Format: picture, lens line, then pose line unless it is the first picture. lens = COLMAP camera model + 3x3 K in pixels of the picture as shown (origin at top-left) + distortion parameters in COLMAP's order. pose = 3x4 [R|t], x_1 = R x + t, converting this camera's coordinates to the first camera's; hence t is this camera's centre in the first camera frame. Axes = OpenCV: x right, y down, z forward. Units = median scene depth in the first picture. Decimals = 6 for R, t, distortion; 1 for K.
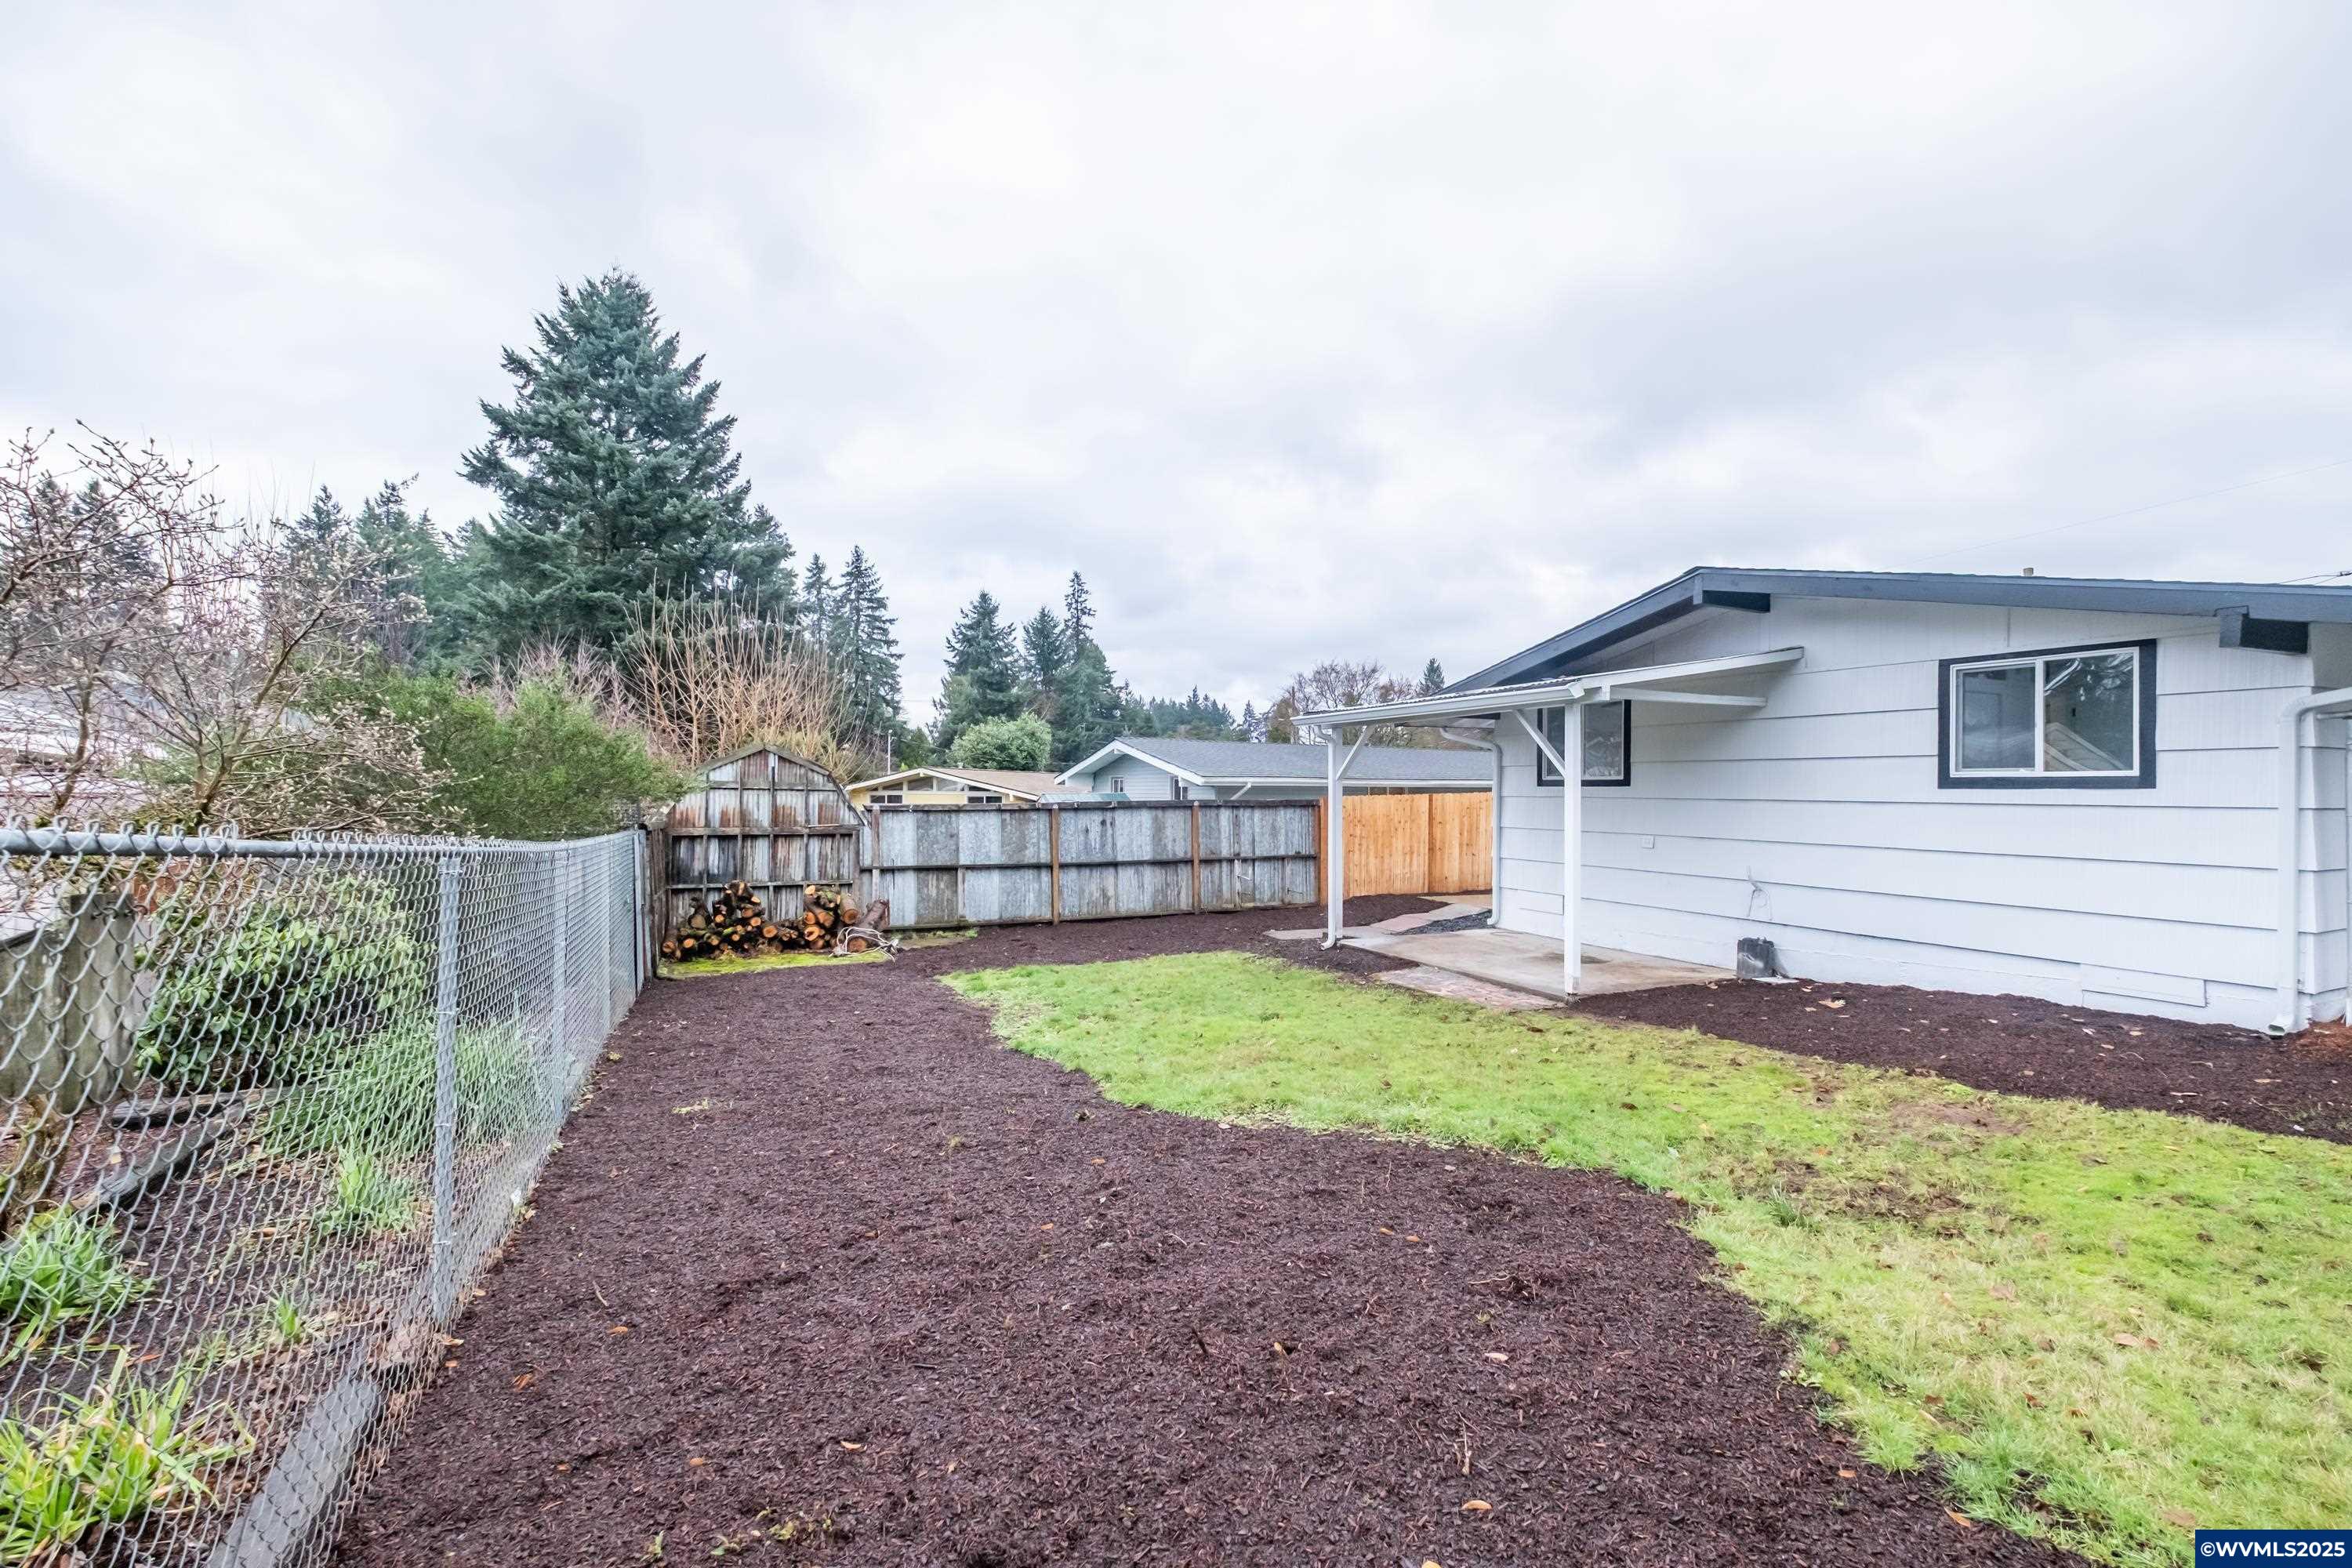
lens RADIAL K [[999.6, 0, 1171.3], [0, 999.6, 772.9], [0, 0, 1]] dist [0.003887, 0.000126]
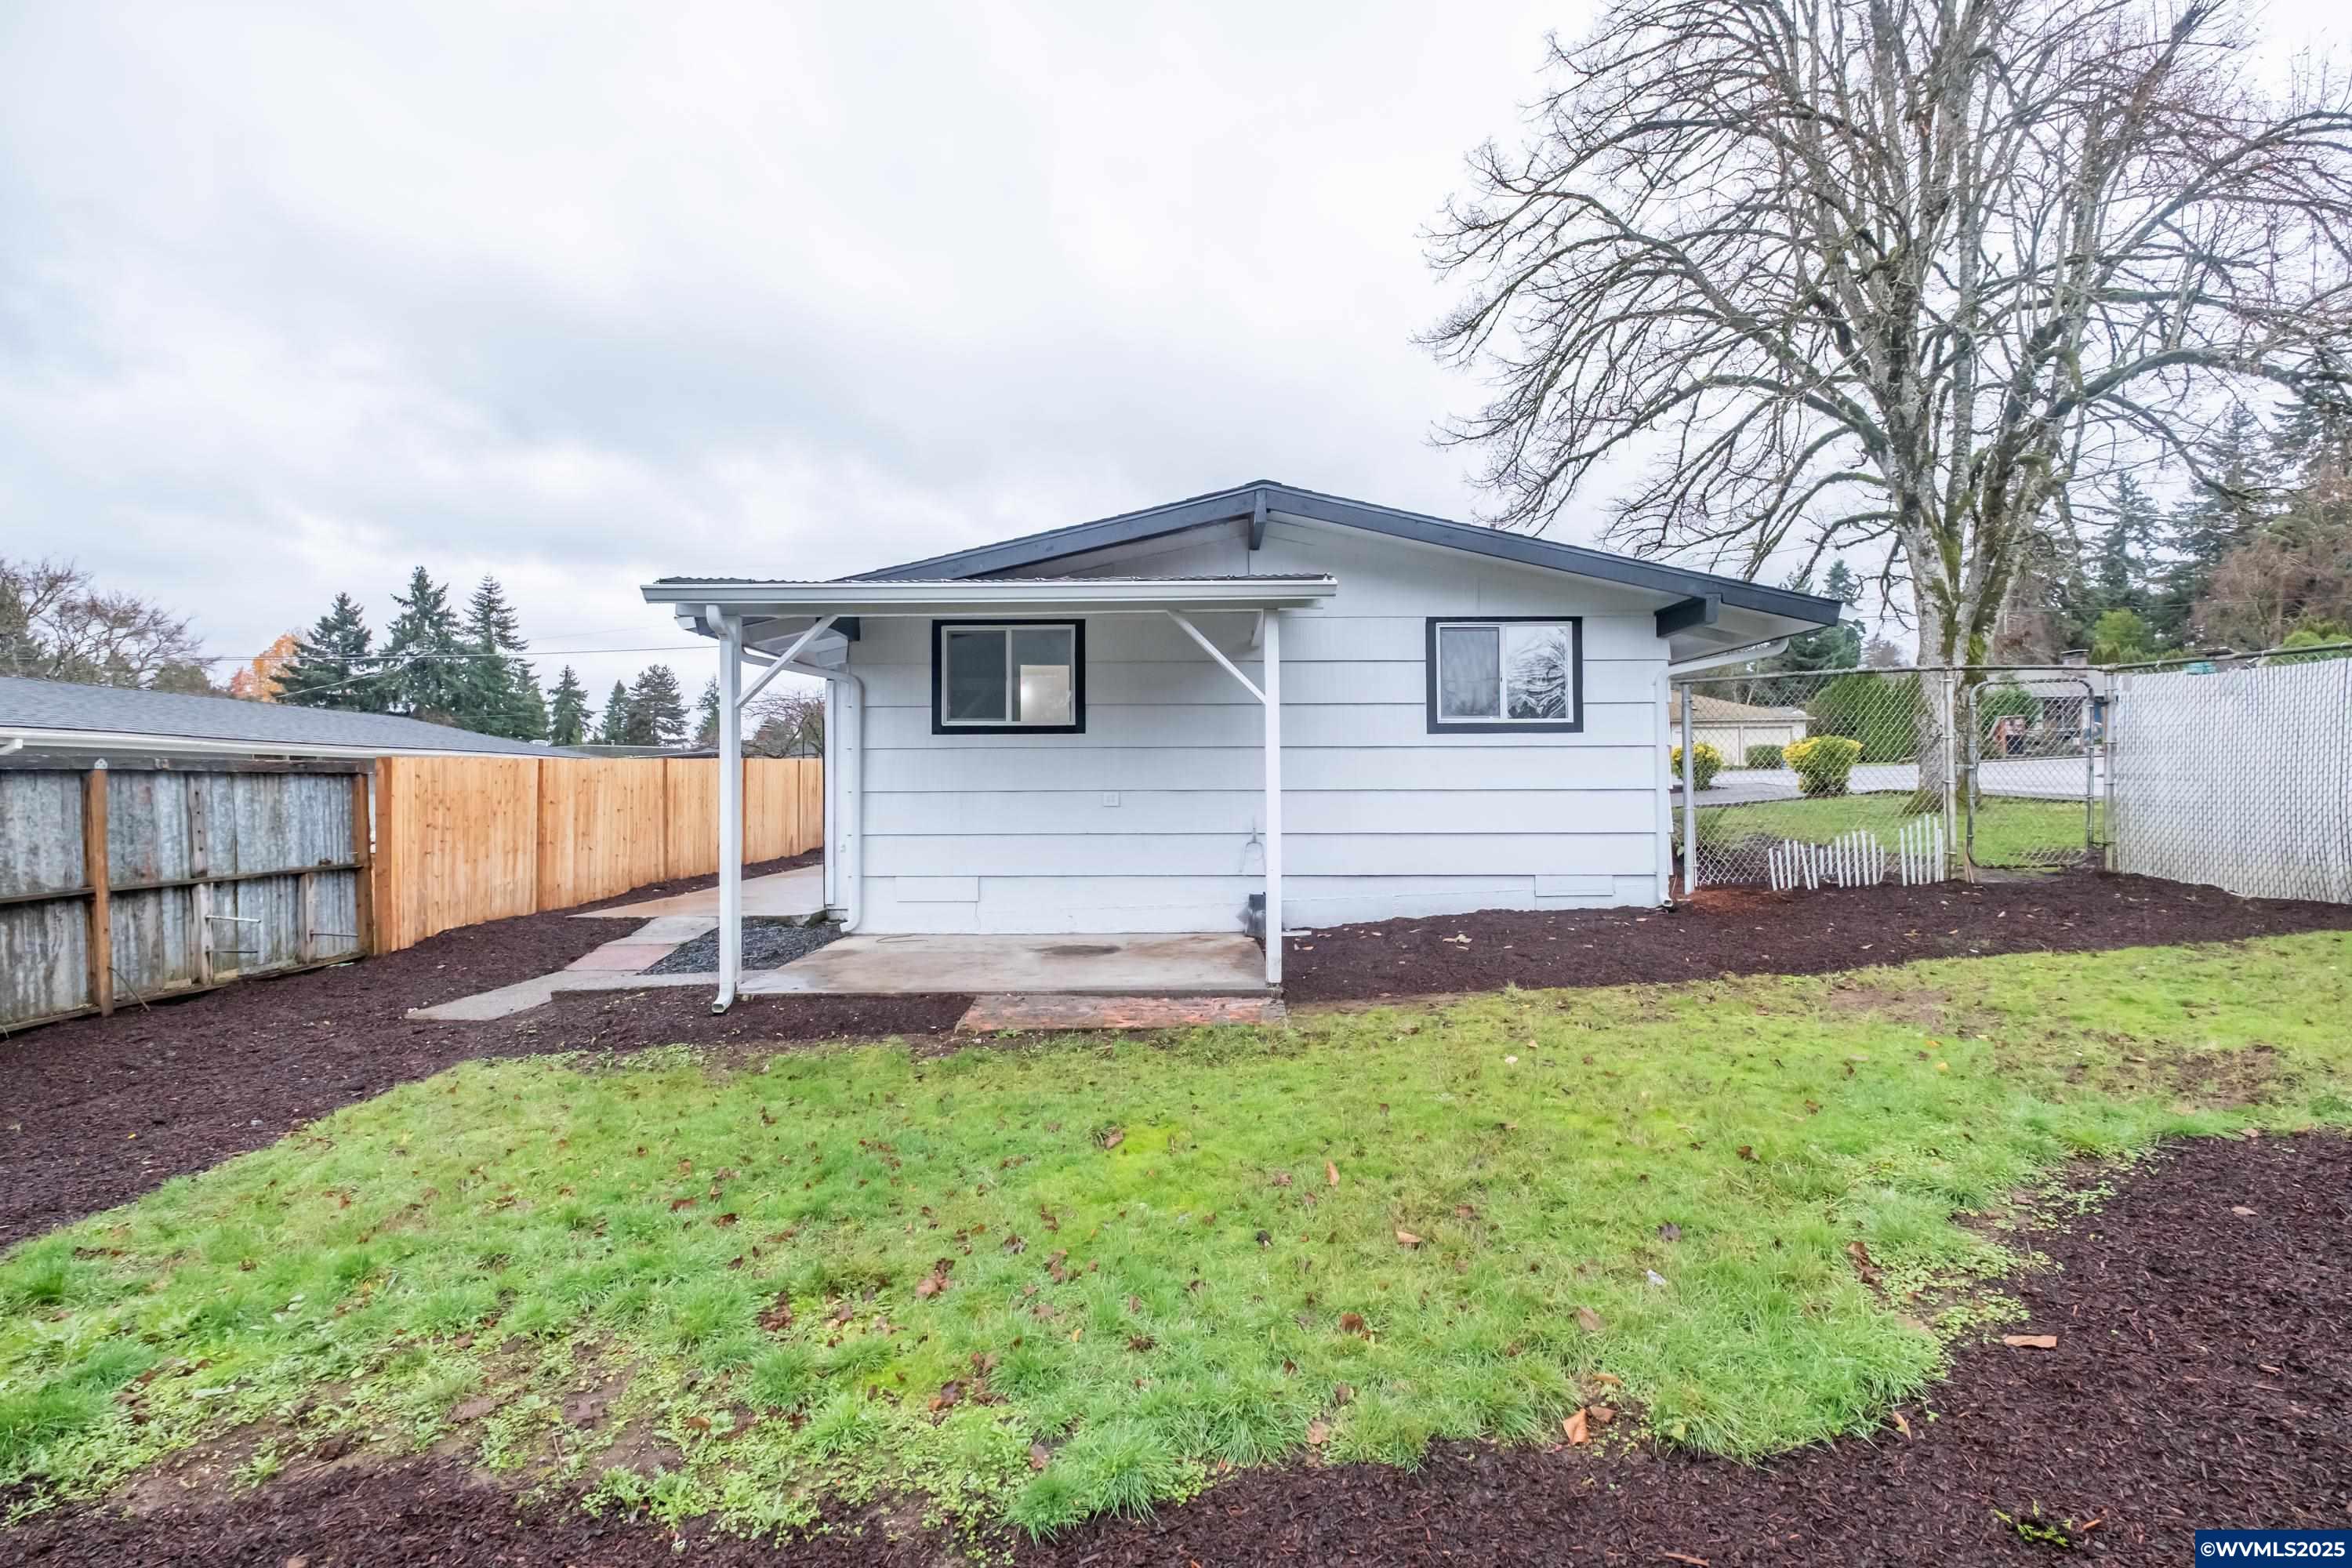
lens RADIAL K [[1013.4, 0, 1170.4], [0, 1013.4, 776.8], [0, 0, 1]] dist [-0.013918, -0.000190]
pose [[0.419086, 0.003021, 0.907942, -0.175081], [-0.008500, 0.999964, 0.000596, 0.031665], [-0.907907, -0.007967, 0.419096, 0.384491]]
